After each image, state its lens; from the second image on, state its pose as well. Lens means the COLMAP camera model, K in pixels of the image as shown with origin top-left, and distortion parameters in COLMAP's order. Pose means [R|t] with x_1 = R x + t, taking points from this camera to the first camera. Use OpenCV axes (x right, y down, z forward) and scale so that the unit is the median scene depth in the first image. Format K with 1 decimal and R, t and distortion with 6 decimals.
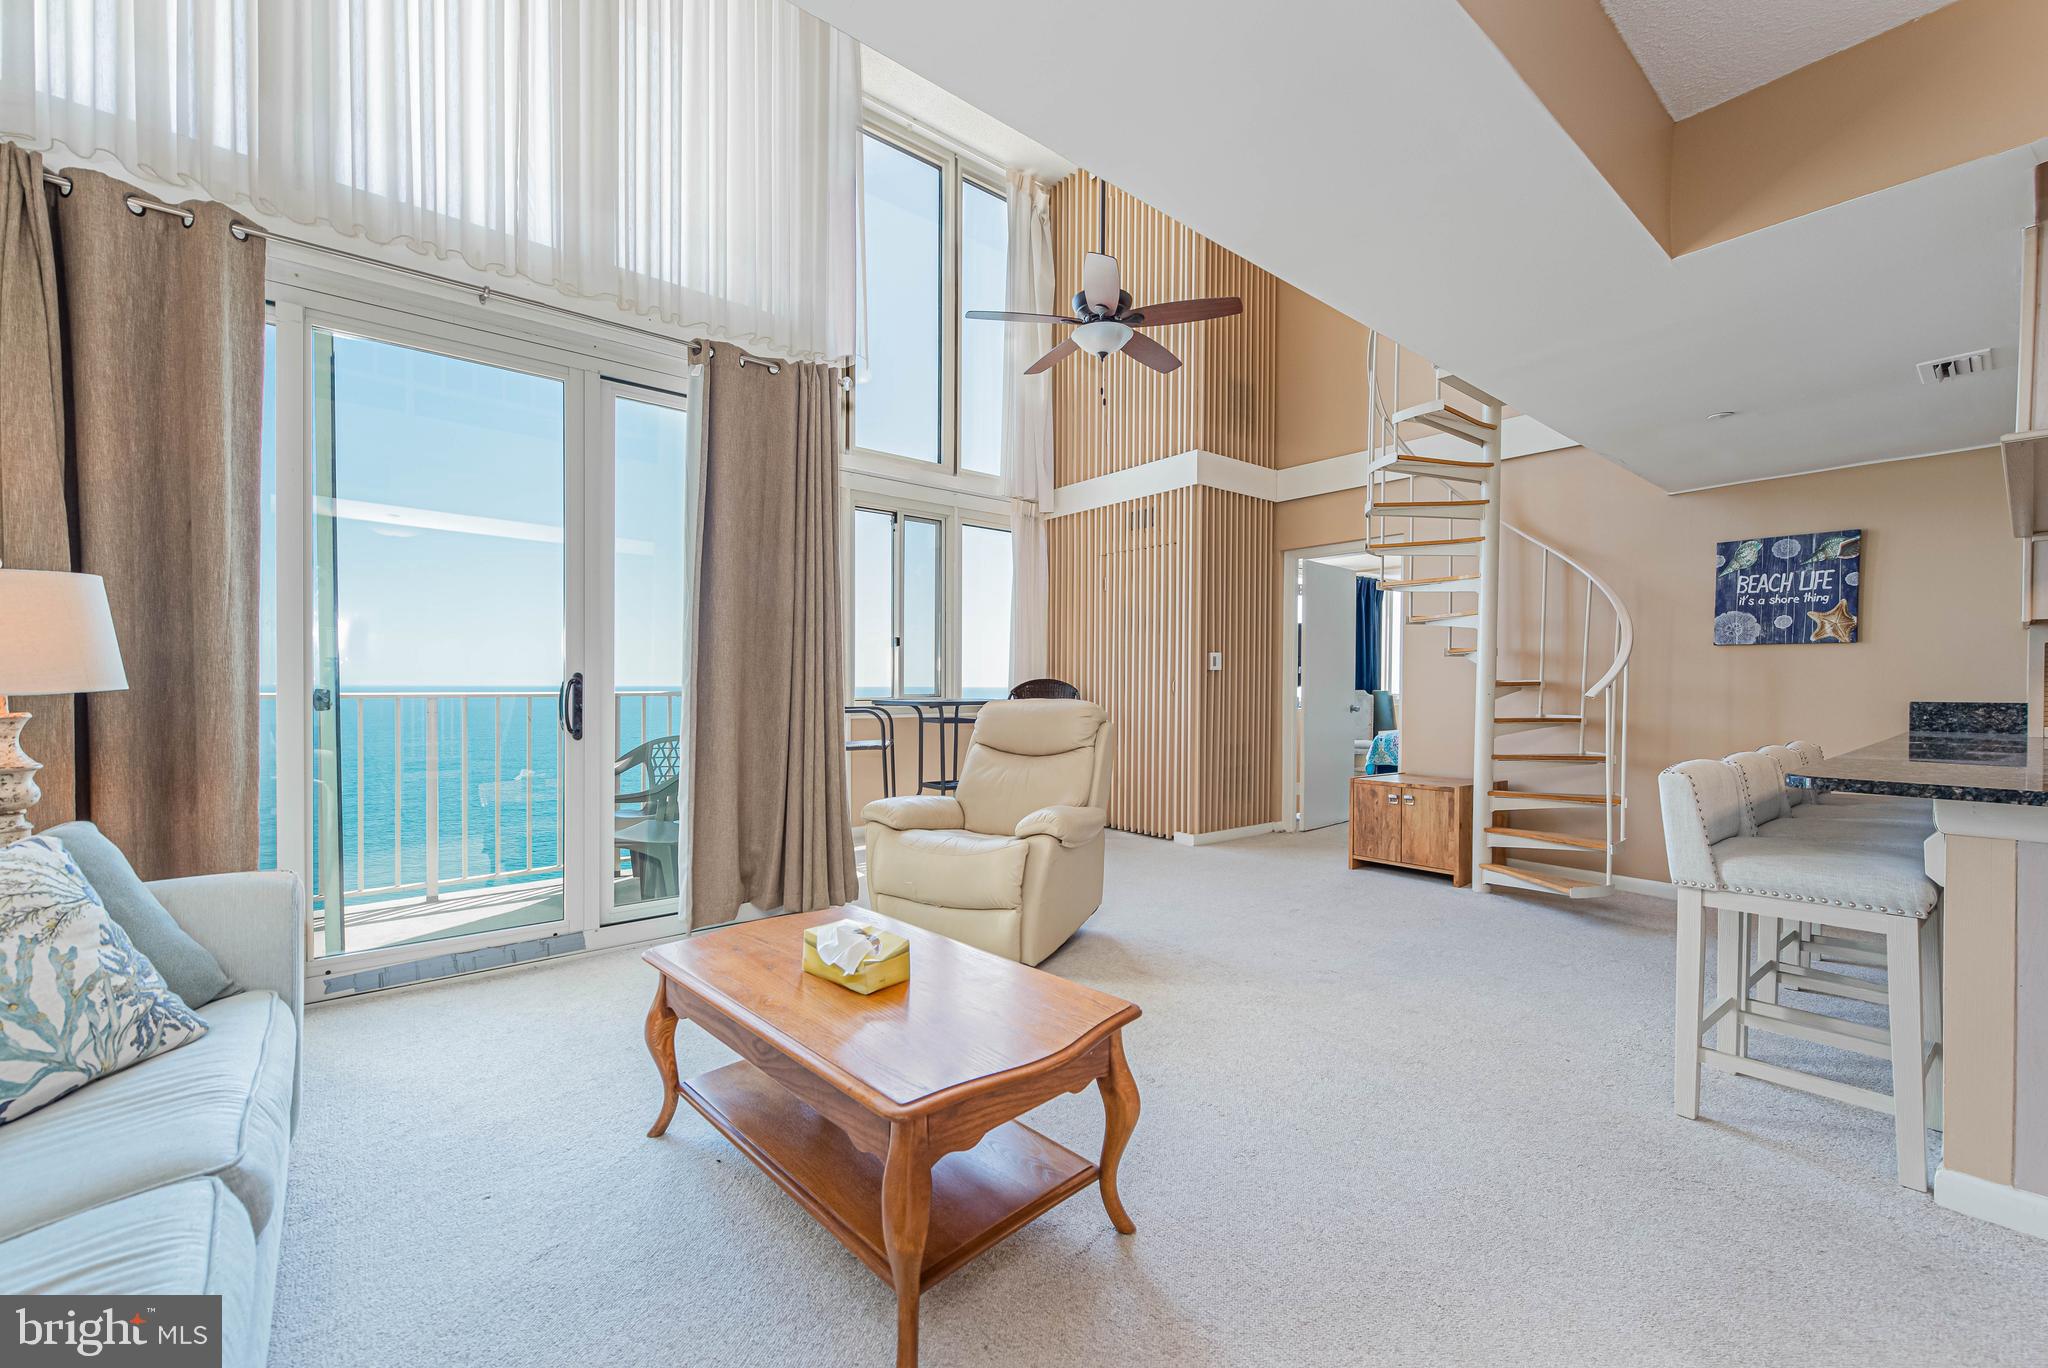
lens RADIAL K [[805.5, 0, 1049.2], [0, 805.5, 693.2], [0, 0, 1]] dist [0.011674, -0.003622]
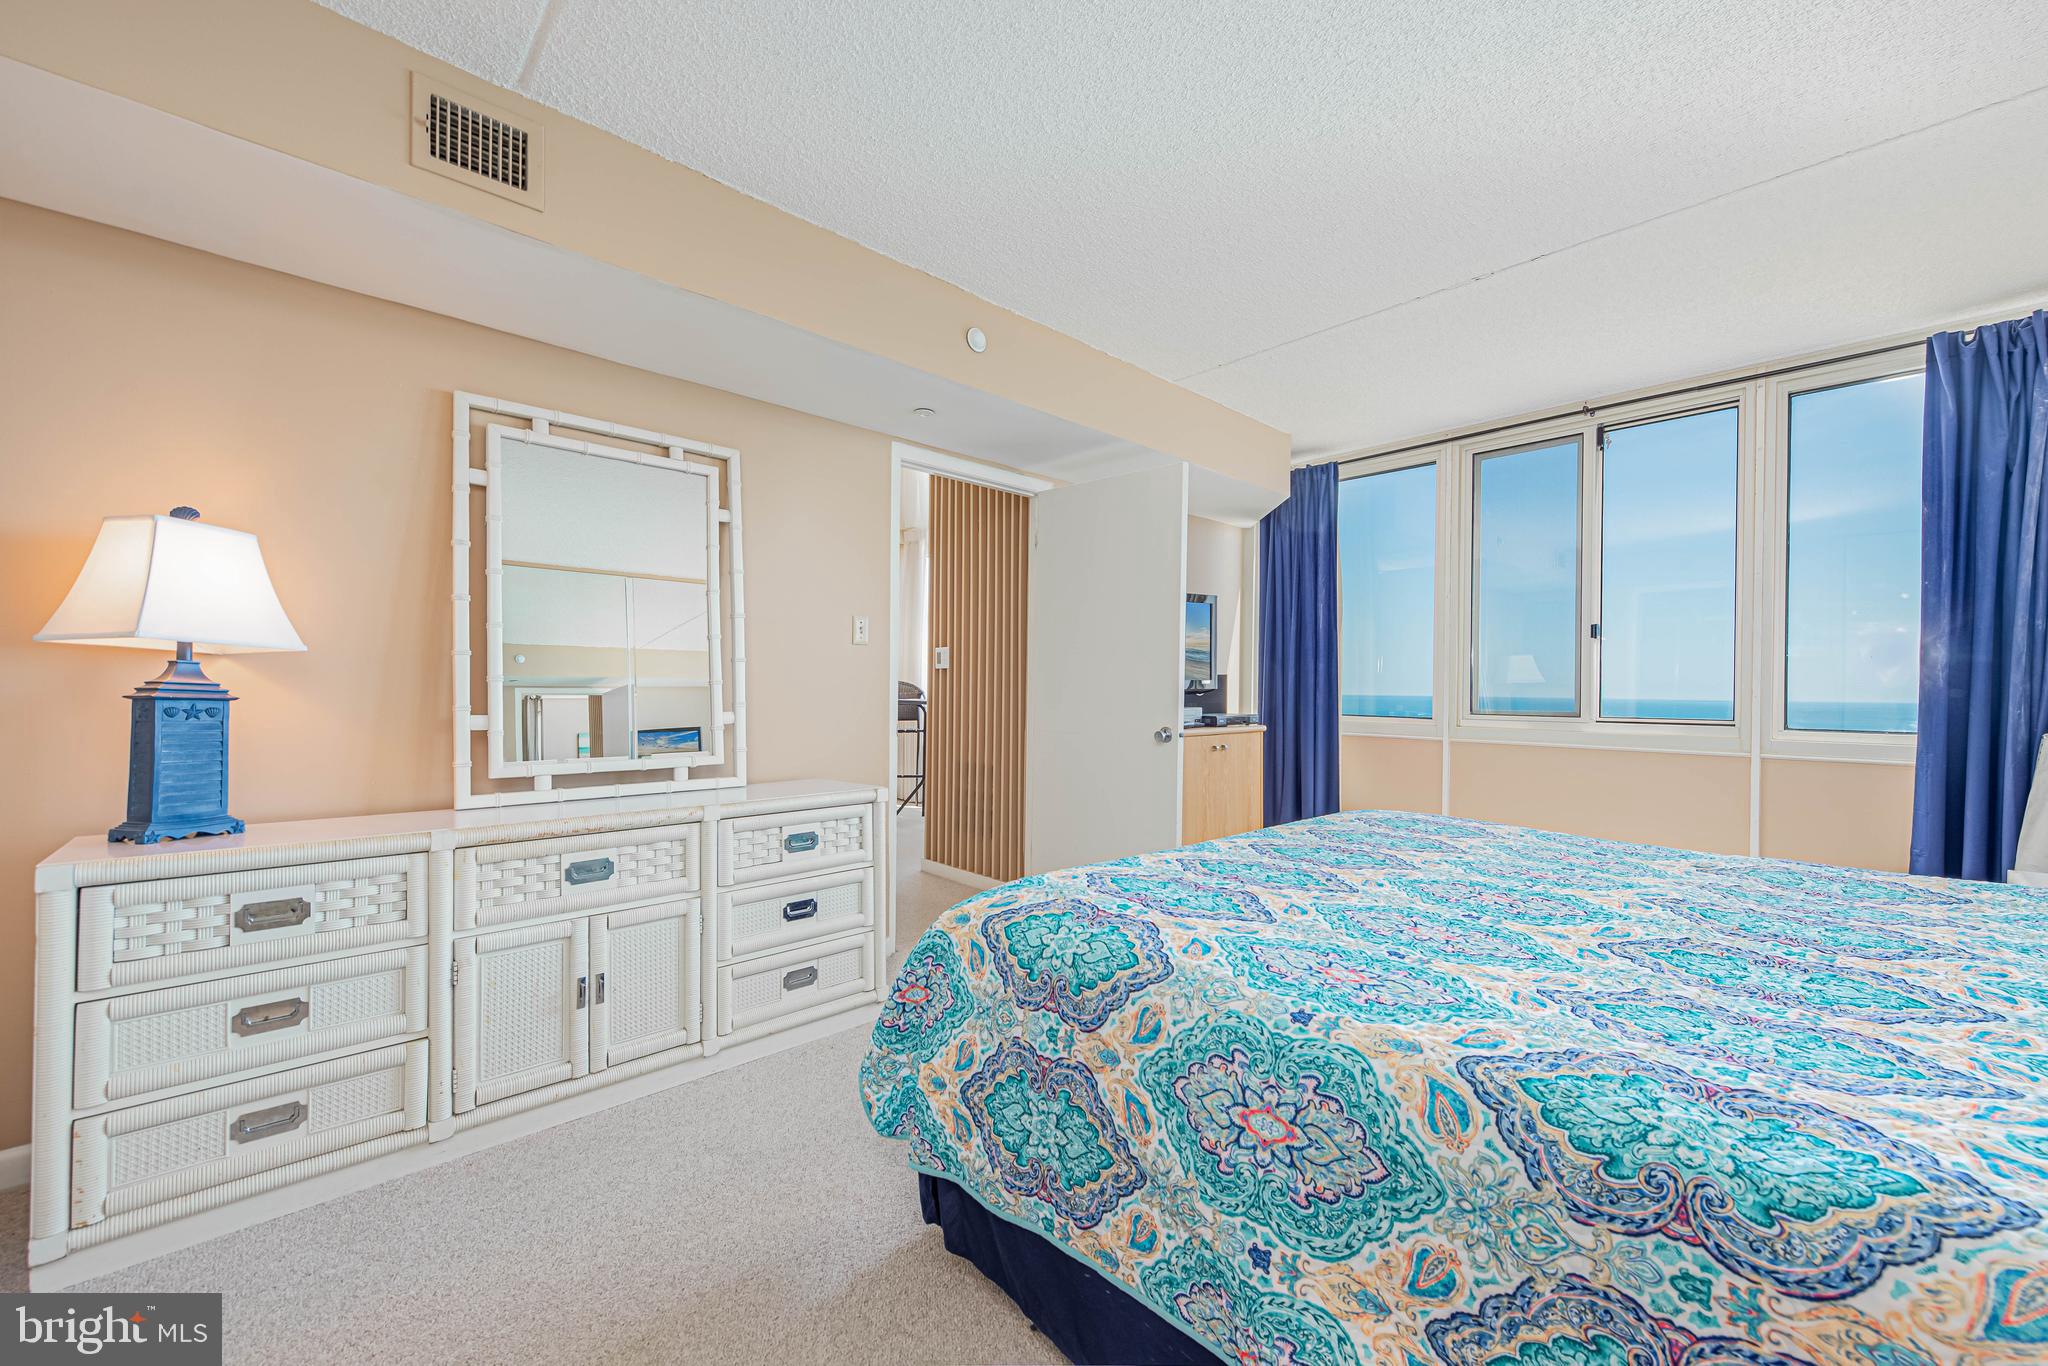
lens RADIAL K [[805.5, 0, 1013.9], [0, 805.5, 677.8], [0, 0, 1]] dist [0.011674, -0.003622]
pose [[0.047137, -0.002669, -0.998885, 1.559881], [-0.024119, 0.999702, -0.003809, -0.026247], [0.998597, 0.024272, 0.047058, 1.538025]]
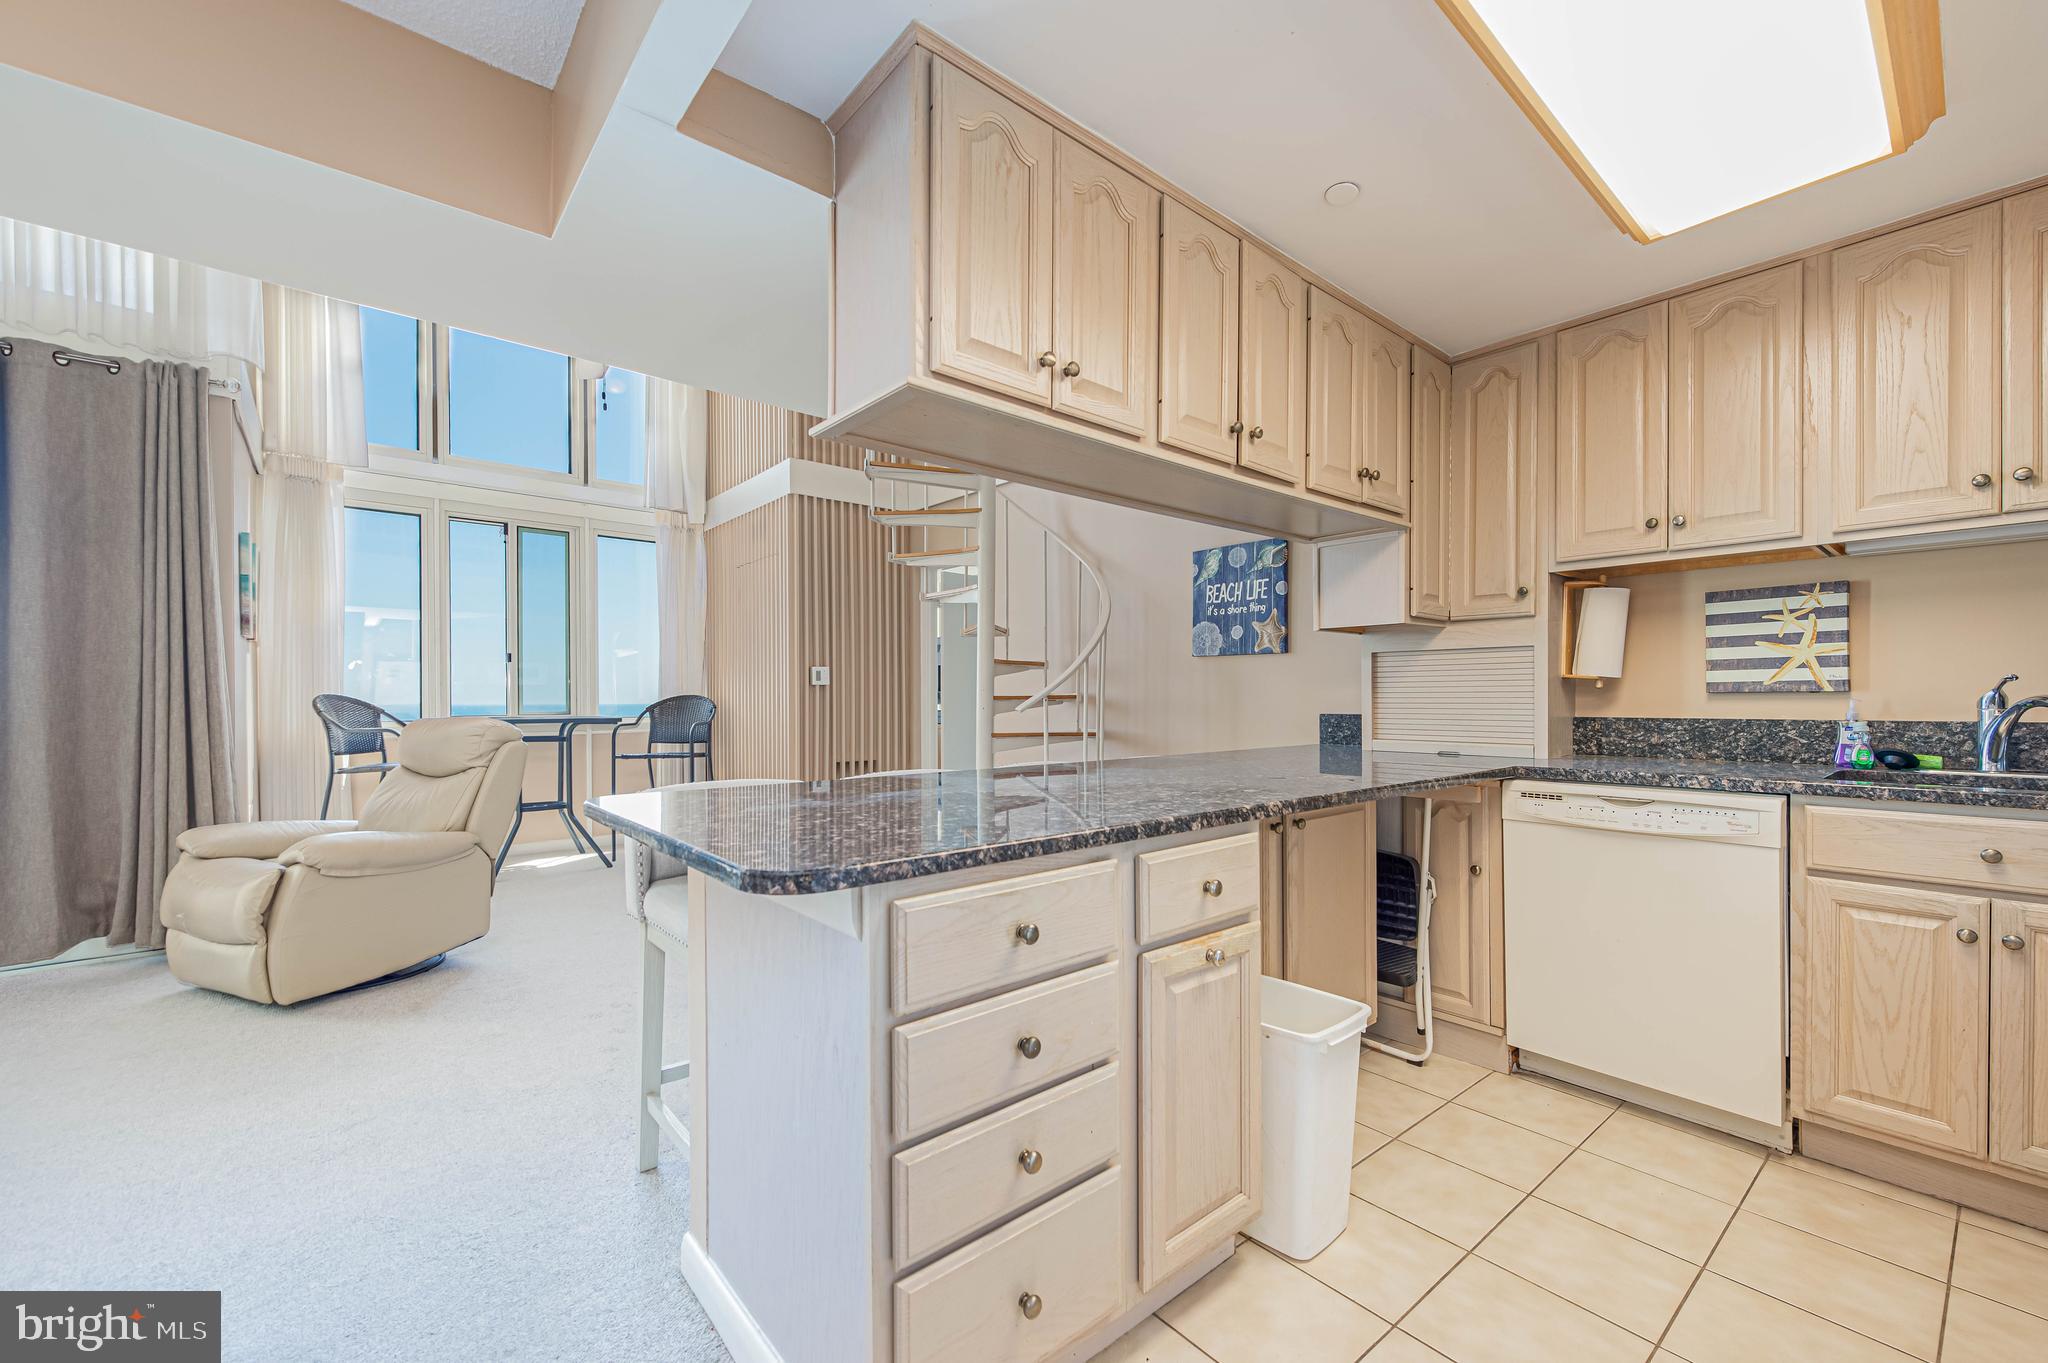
lens RADIAL K [[816.6, 0, 1027.2], [0, 816.6, 701.6], [0, 0, 1]] dist [0.002621, -0.001297]
pose [[0.999751, -0.006493, 0.021355, 0.642730], [0.006682, 0.999939, -0.008789, 0.002108], [-0.021296, 0.008929, 0.999733, 0.026923]]
